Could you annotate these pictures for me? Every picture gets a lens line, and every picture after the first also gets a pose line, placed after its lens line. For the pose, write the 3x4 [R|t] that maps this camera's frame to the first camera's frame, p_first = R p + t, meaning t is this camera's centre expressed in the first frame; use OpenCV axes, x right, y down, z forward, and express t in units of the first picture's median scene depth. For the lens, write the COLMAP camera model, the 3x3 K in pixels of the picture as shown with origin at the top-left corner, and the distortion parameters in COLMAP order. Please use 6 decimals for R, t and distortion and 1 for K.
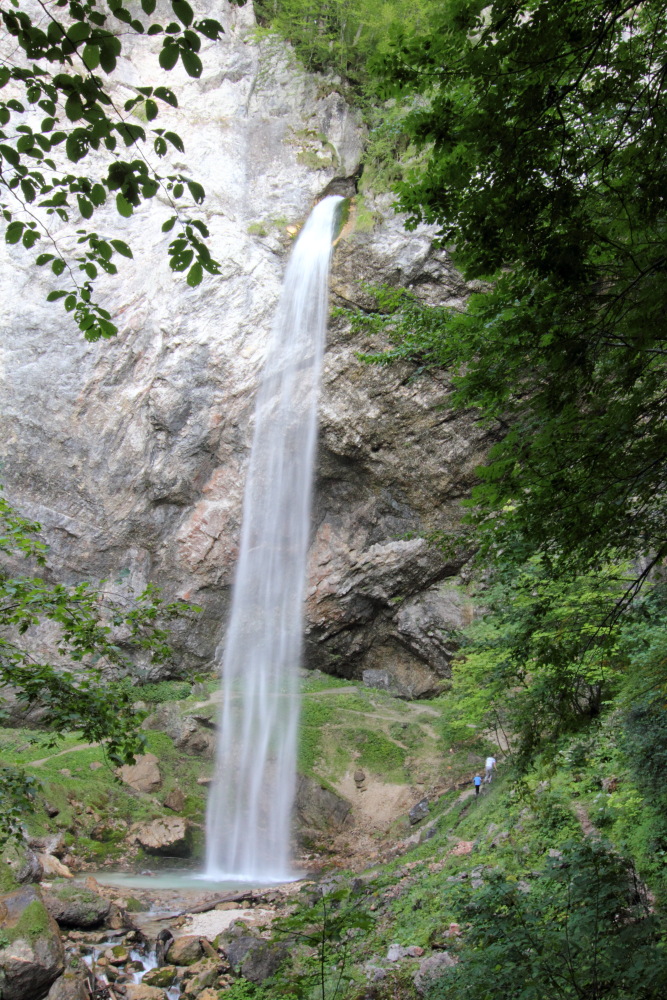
lens RADIAL K [[952.3, 0, 331.8], [0, 952.3, 499.4], [0, 0, 1]] dist [0.006260, 0.000000]
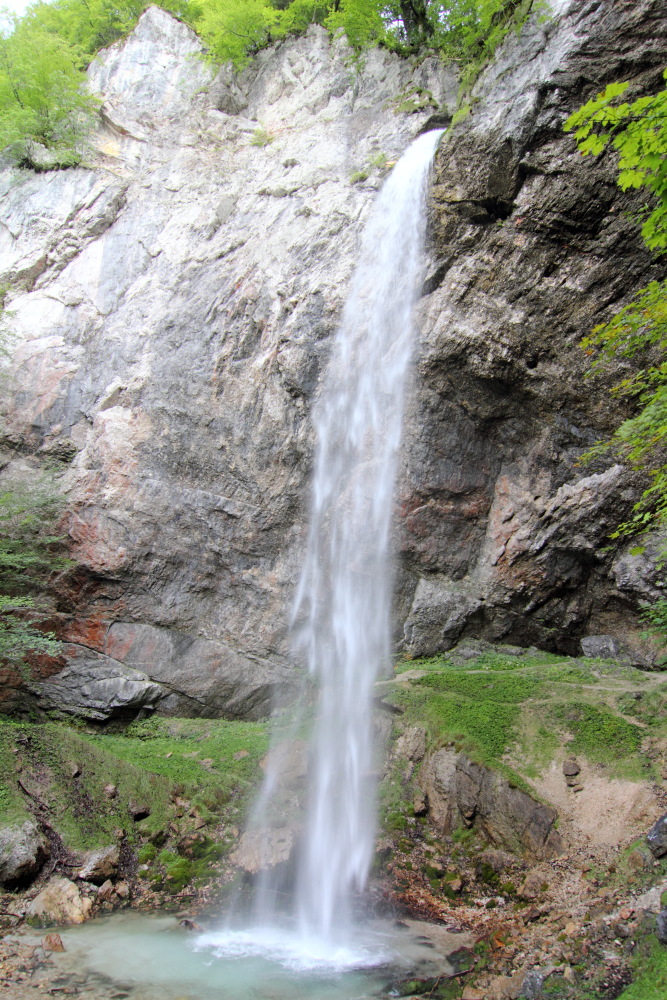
lens RADIAL K [[566.0, 0, 338.2], [0, 566.0, 500.9], [0, 0, 1]] dist [-0.006923, -0.008110]
pose [[0.896609, -0.188681, -0.400614, 0.072525], [0.117297, 0.973562, -0.196006, 0.152111], [0.427005, 0.128750, 0.895037, 0.503936]]
